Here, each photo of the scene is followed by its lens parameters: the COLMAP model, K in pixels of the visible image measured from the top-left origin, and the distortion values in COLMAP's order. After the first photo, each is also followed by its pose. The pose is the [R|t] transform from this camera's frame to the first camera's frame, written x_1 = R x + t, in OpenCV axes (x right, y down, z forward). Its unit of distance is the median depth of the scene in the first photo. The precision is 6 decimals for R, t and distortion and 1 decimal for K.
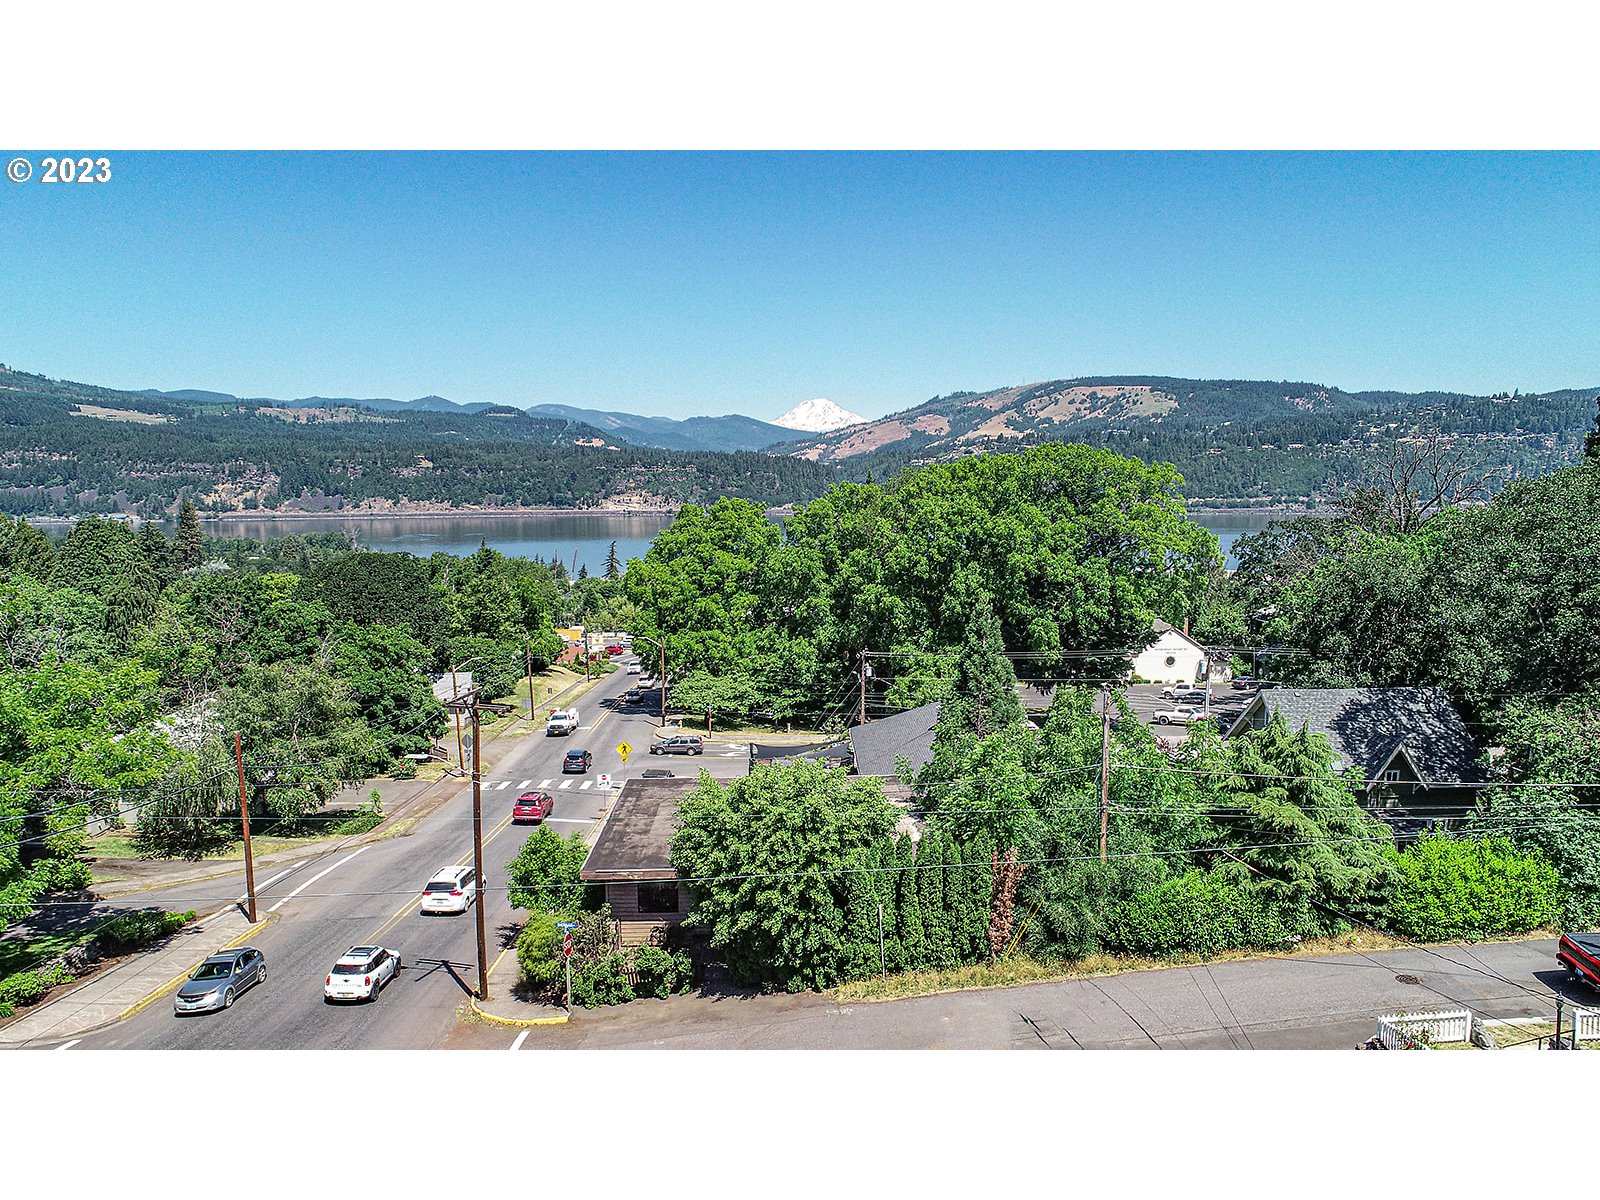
lens RADIAL K [[1139.2, 0, 800.7], [0, 1139.2, 601.8], [0, 0, 1]] dist [0.006069, 0.003973]
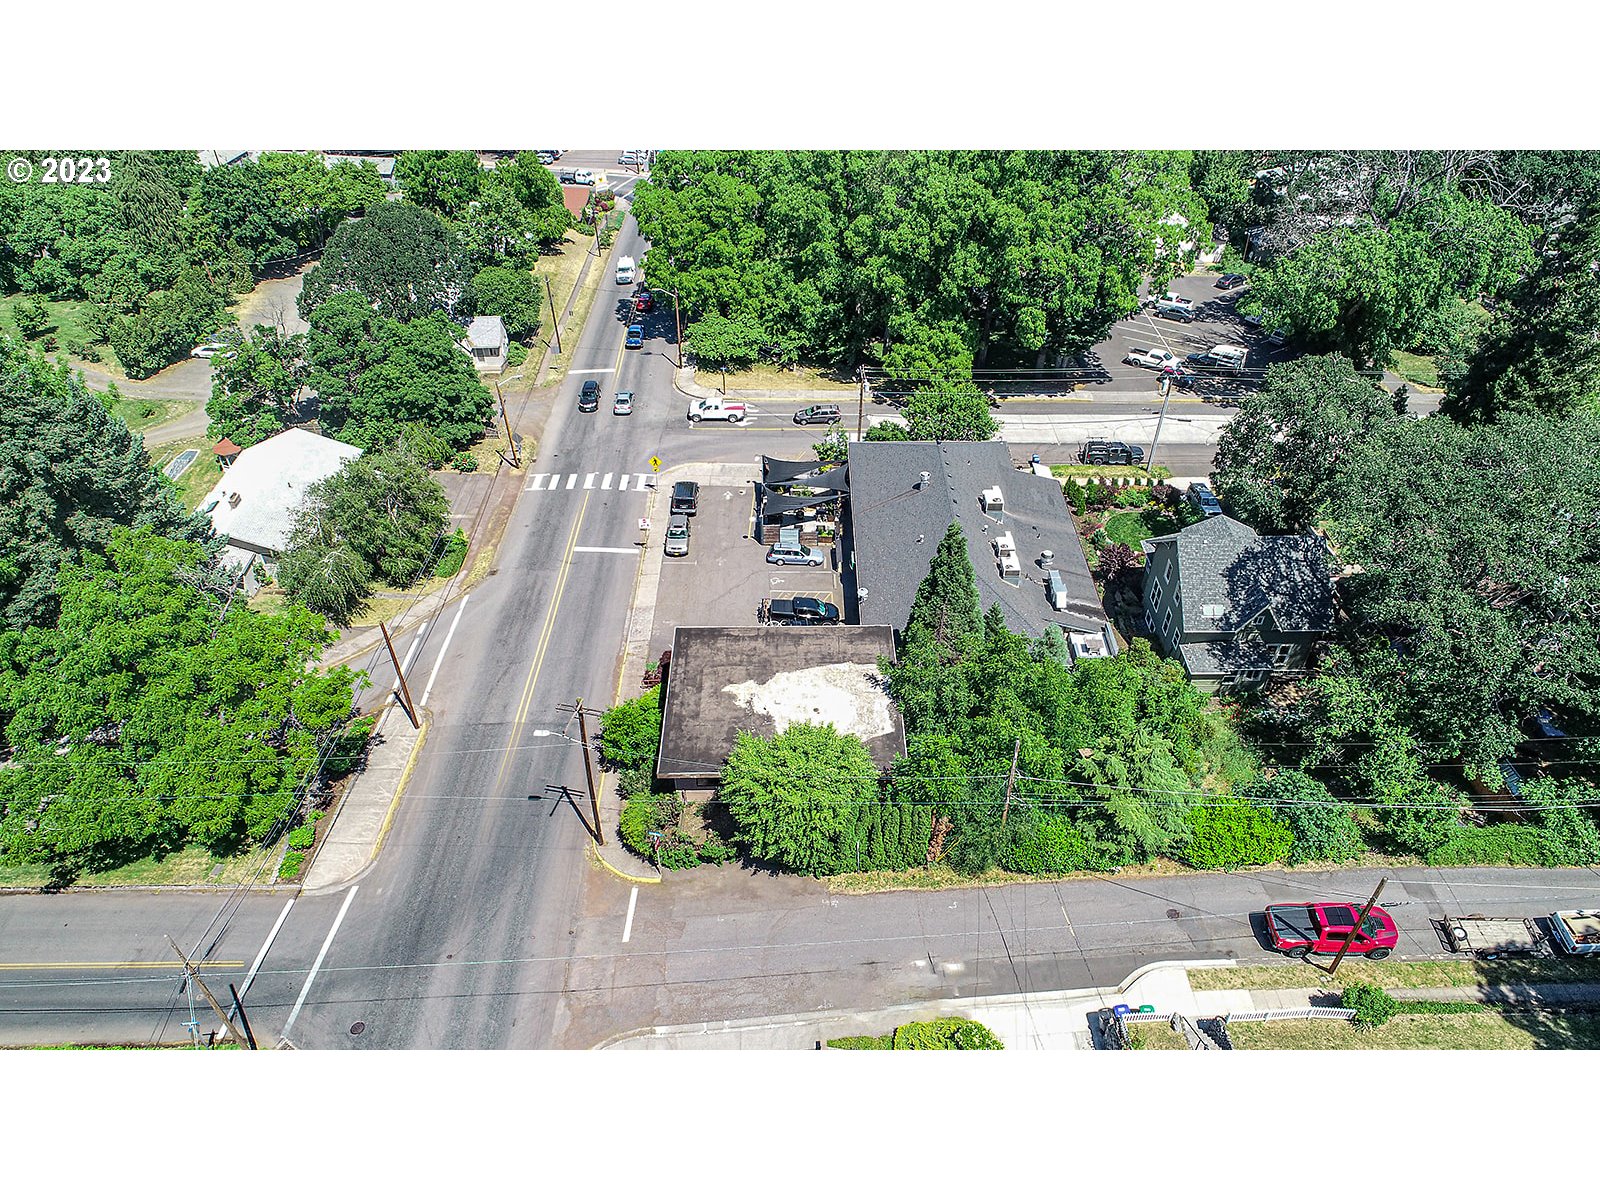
lens RADIAL K [[1139.2, 0, 799.4], [0, 1139.2, 595.8], [0, 0, 1]] dist [0.006069, 0.003973]
pose [[0.999971, 0.007599, 0.000962, -0.005545], [-0.006908, 0.840354, 0.541995, -0.333561], [0.003310, -0.541985, 0.840381, -0.049991]]
